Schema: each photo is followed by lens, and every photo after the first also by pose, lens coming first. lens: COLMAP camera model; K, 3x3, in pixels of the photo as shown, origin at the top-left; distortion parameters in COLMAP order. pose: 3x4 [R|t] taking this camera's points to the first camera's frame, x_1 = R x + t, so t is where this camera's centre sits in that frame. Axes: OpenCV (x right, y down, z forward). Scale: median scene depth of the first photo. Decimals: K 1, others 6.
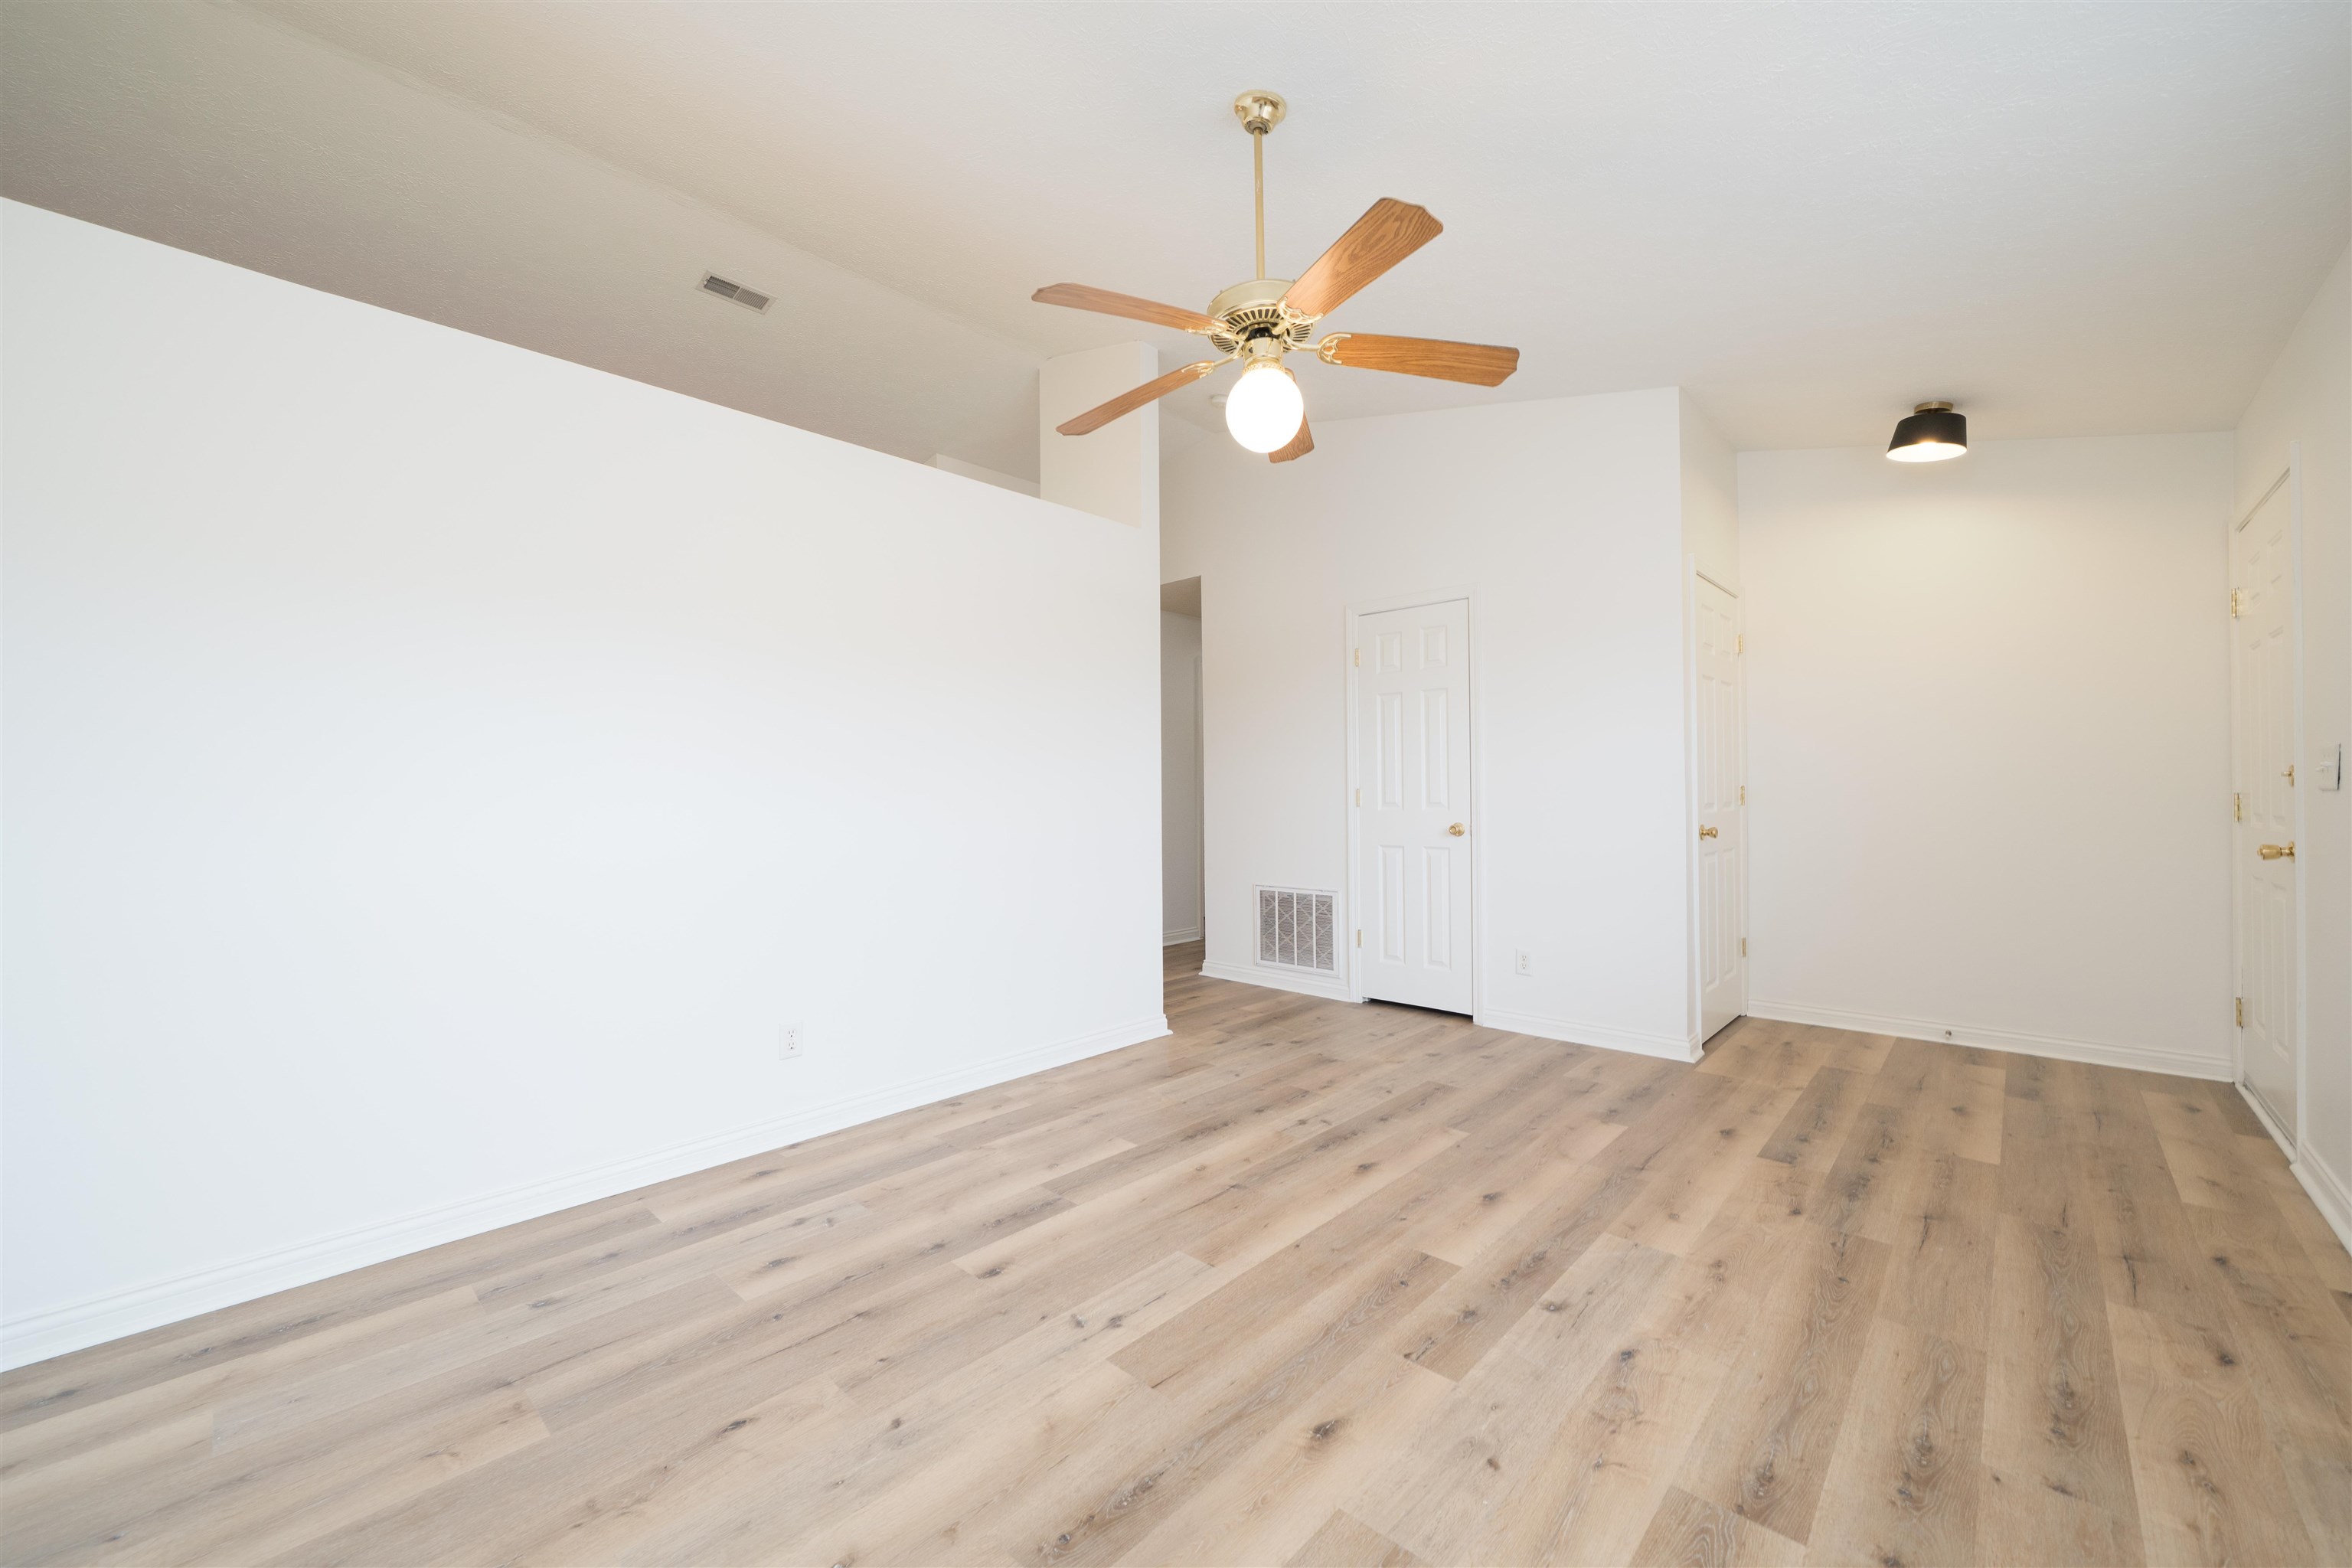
lens RADIAL K [[897.0, 0, 1175.6], [0, 897.0, 795.5], [0, 0, 1]] dist [-0.002937, 0.000047]
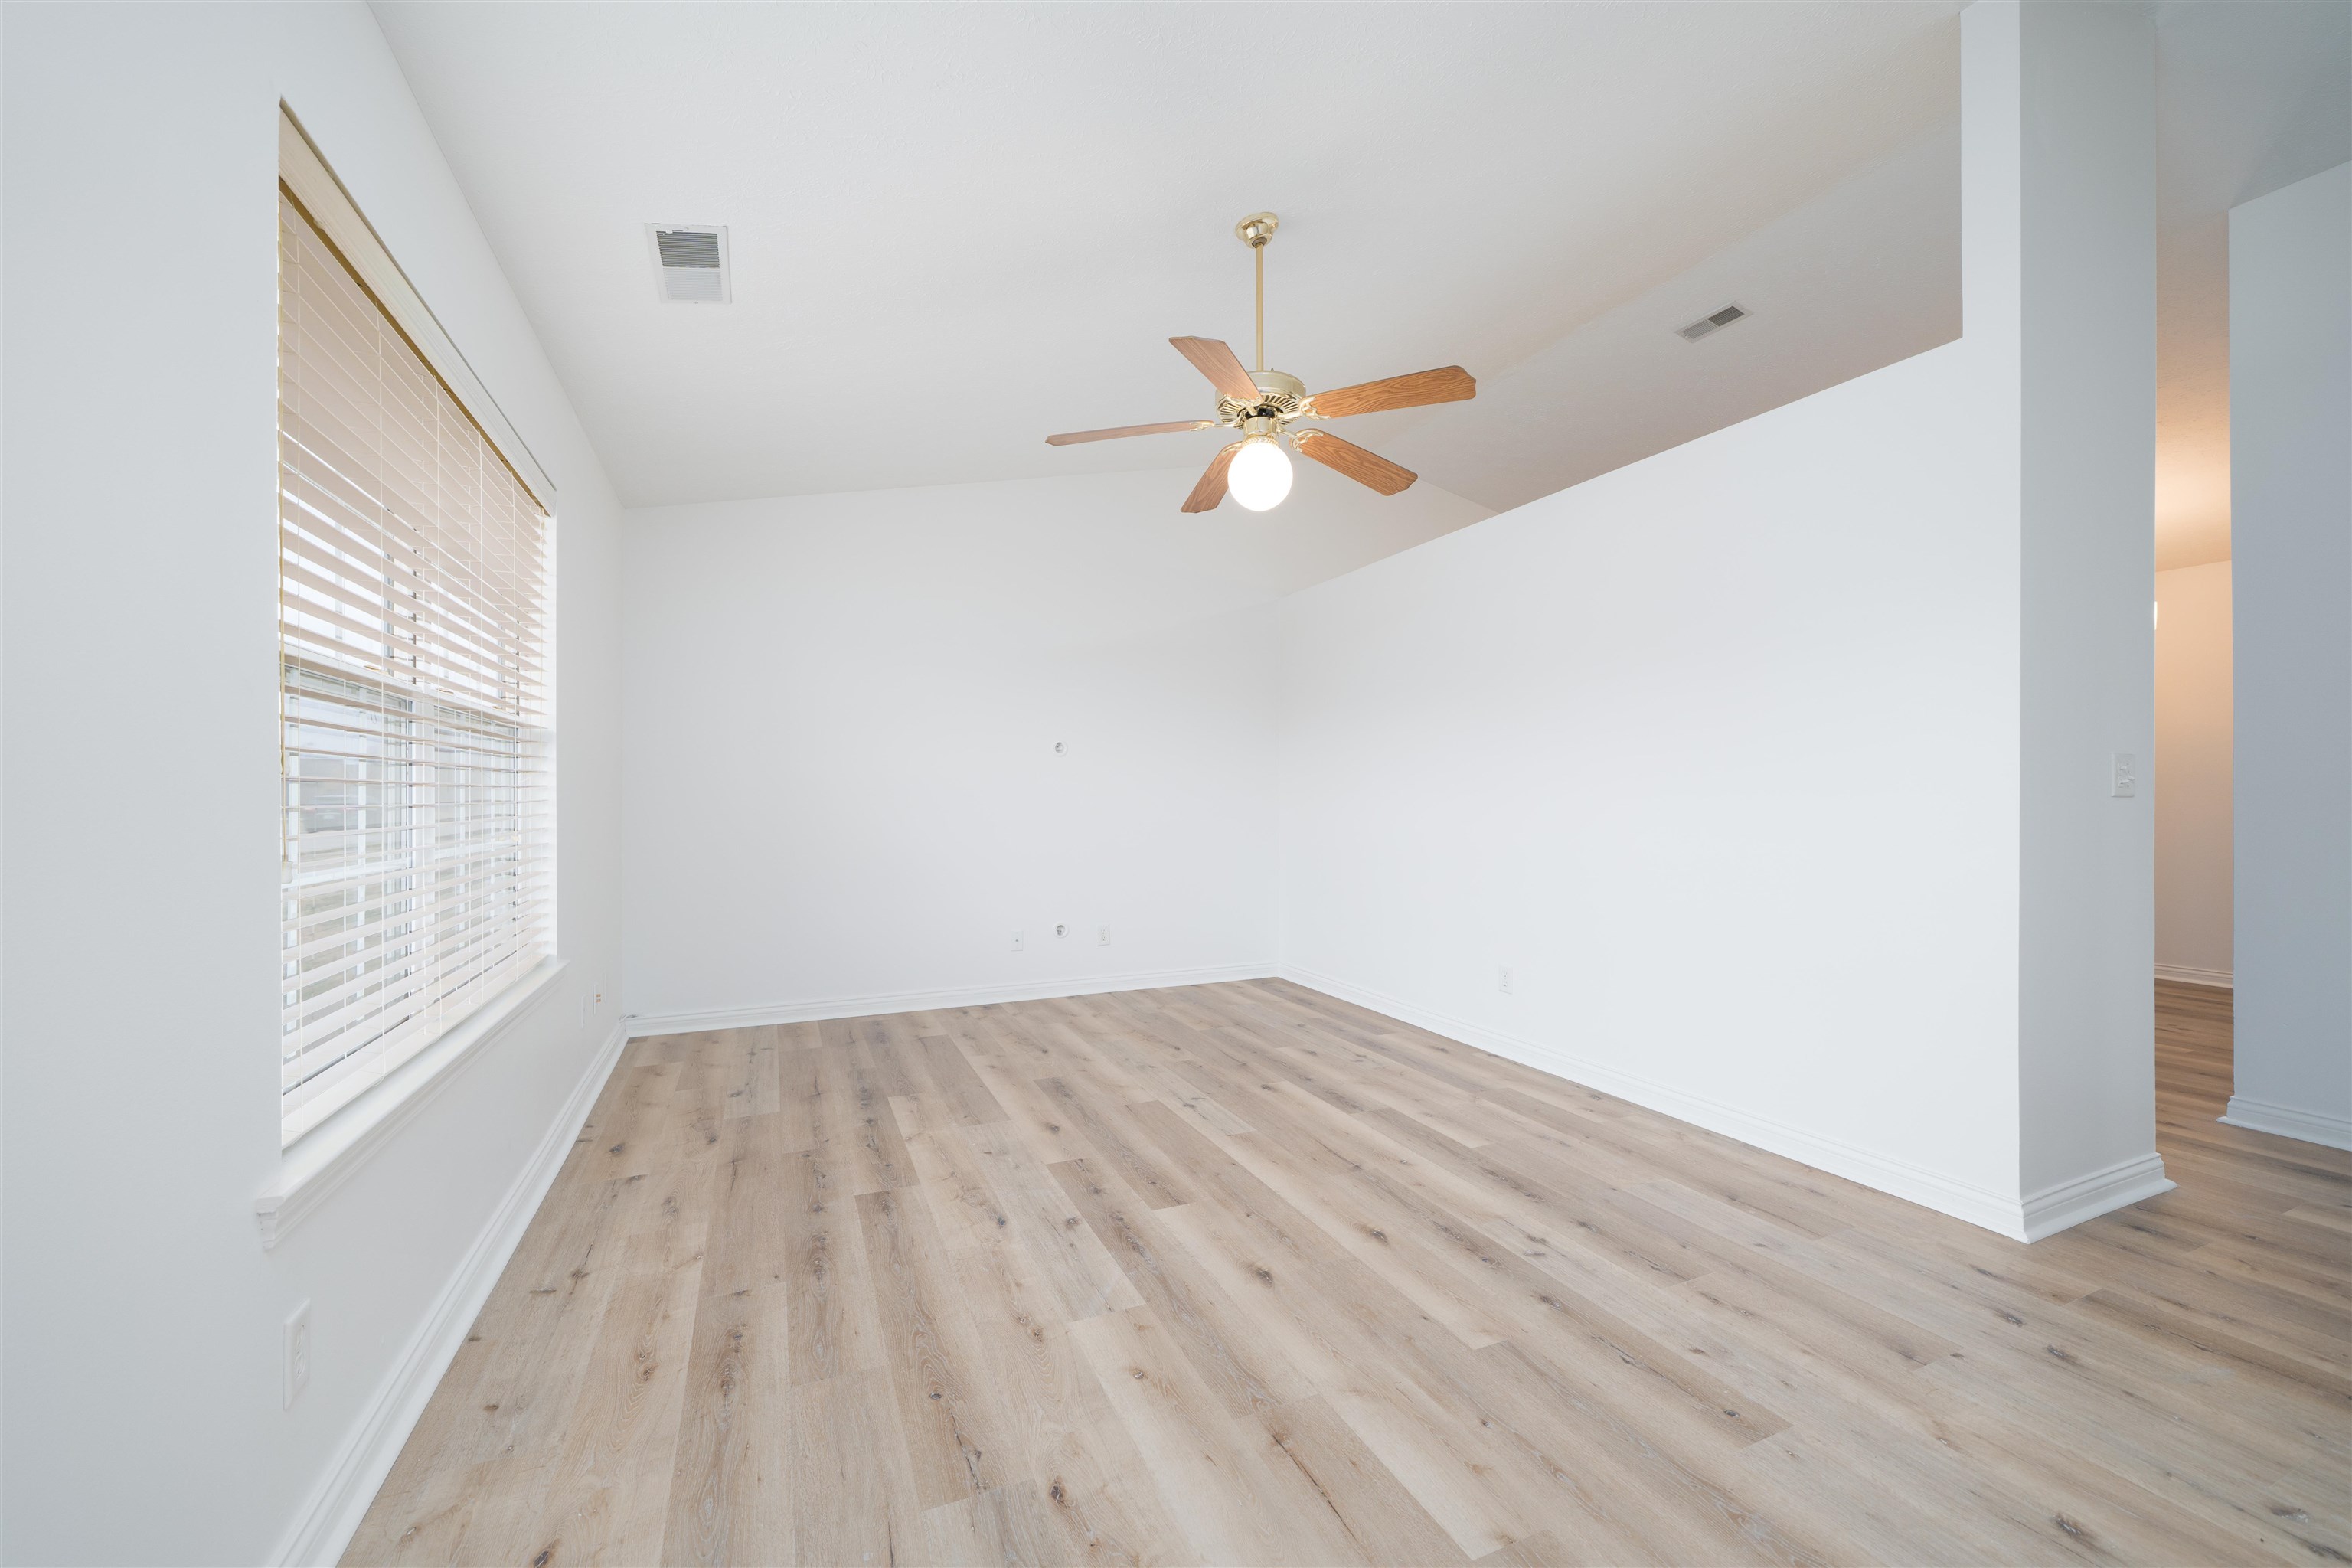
lens RADIAL K [[960.5, 0, 1176.0], [0, 960.5, 784.0], [0, 0, 1]] dist [-0.000599, -0.000065]
pose [[-0.400011, -0.003031, -0.916505, 1.161928], [0.000511, 0.999994, -0.003530, -0.008644], [0.916510, -0.001880, -0.400007, 1.233609]]
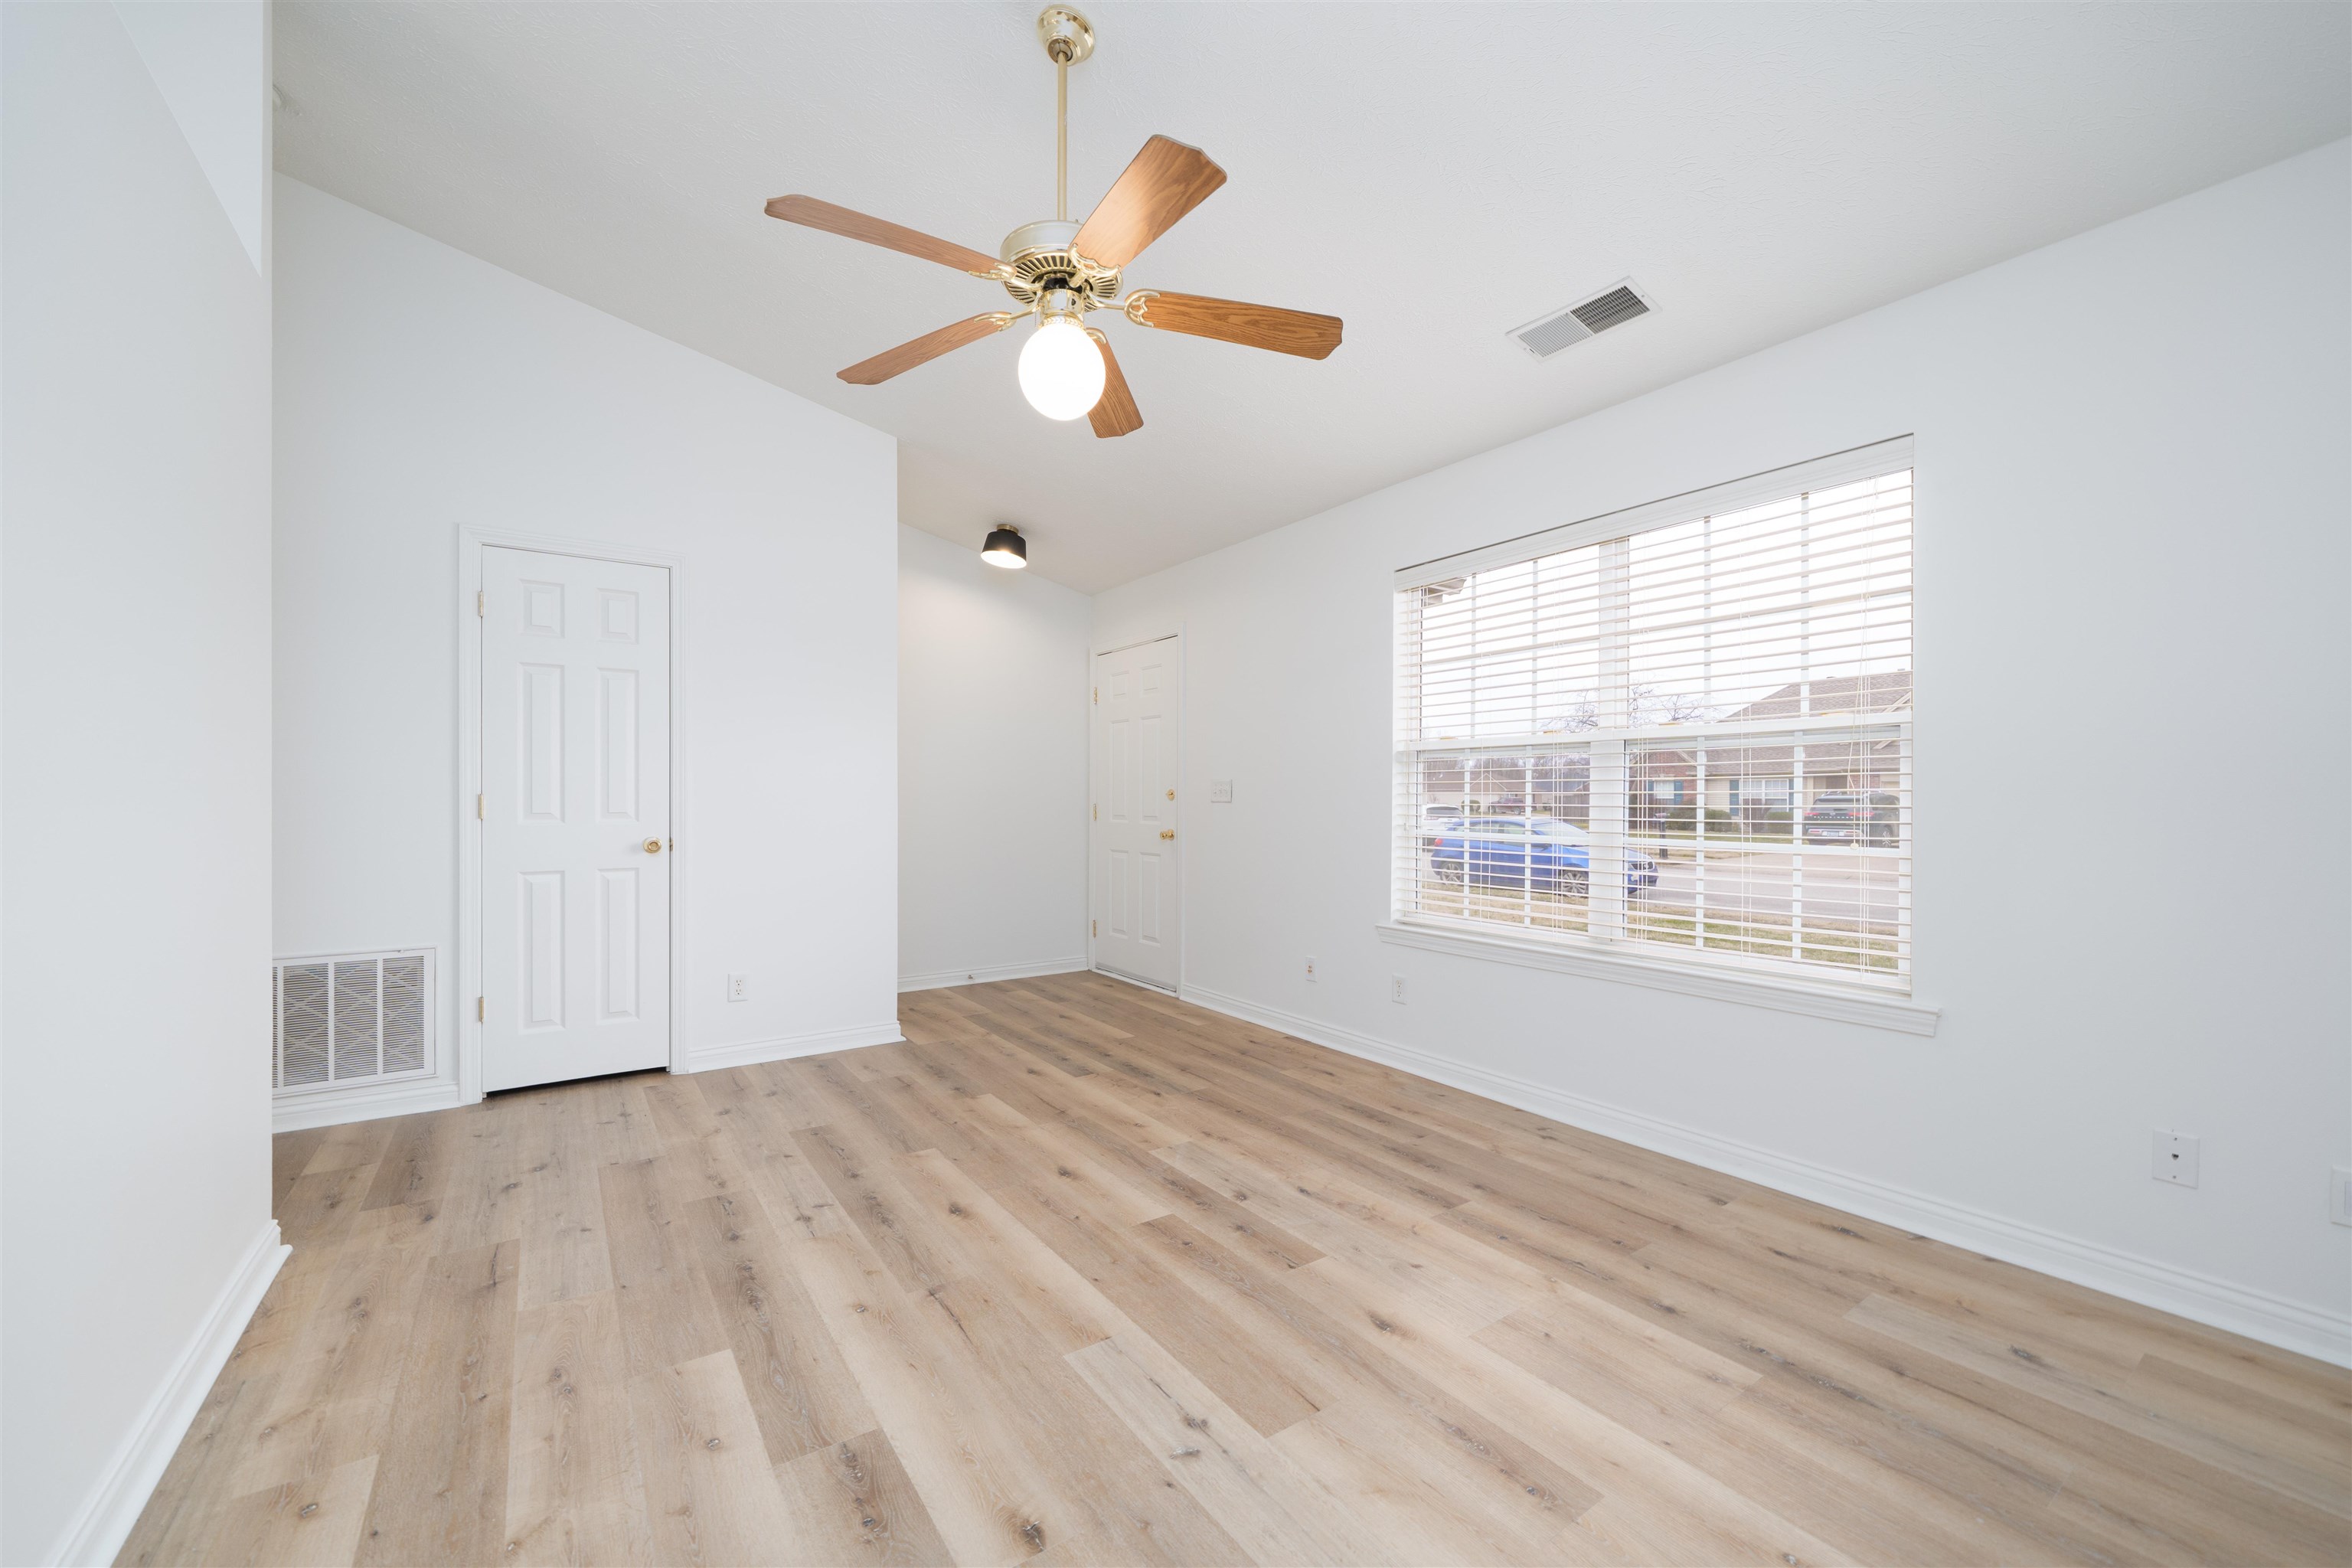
lens RADIAL K [[897.0, 0, 1175.6], [0, 897.0, 795.5], [0, 0, 1]] dist [-0.002937, 0.000047]
pose [[0.224467, 0.011980, 0.974408, -0.651827], [-0.000692, 0.999926, -0.012134, 0.005304], [-0.974481, 0.002049, 0.224459, 0.600434]]
